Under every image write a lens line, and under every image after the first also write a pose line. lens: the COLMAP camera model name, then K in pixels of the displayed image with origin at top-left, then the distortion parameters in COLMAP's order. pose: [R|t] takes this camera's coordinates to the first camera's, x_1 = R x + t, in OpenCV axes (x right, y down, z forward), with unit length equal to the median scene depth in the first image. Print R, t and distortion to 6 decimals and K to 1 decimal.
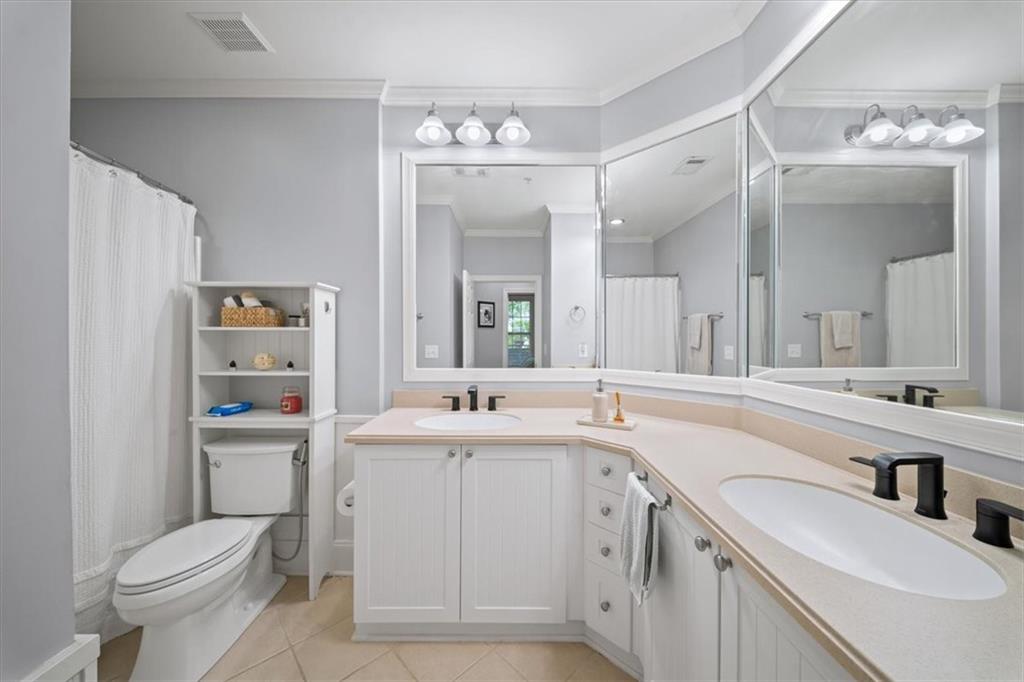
lens RADIAL K [[349.1, 0, 508.6], [0, 349.1, 348.6], [0, 0, 1]] dist [0.001382, -0.000939]
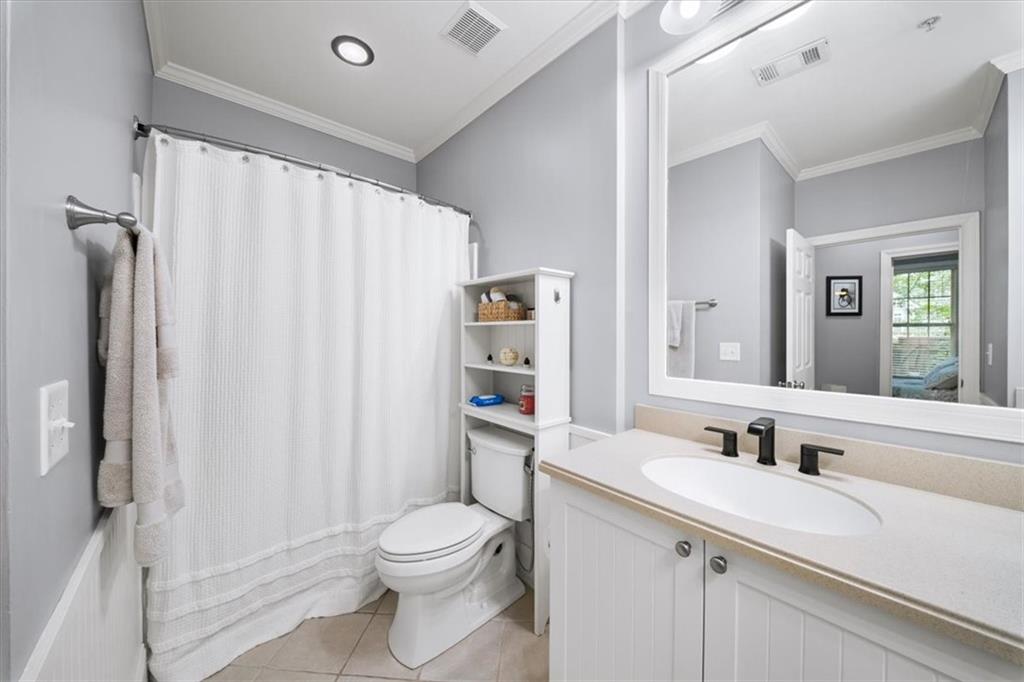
lens RADIAL K [[349.1, 0, 526.2], [0, 349.1, 335.8], [0, 0, 1]] dist [0.001382, -0.000939]
pose [[0.675216, 0.005334, -0.737601, 0.055154], [-0.019921, 0.999741, -0.011007, -0.011434], [0.737351, 0.022126, 0.675147, 0.378669]]
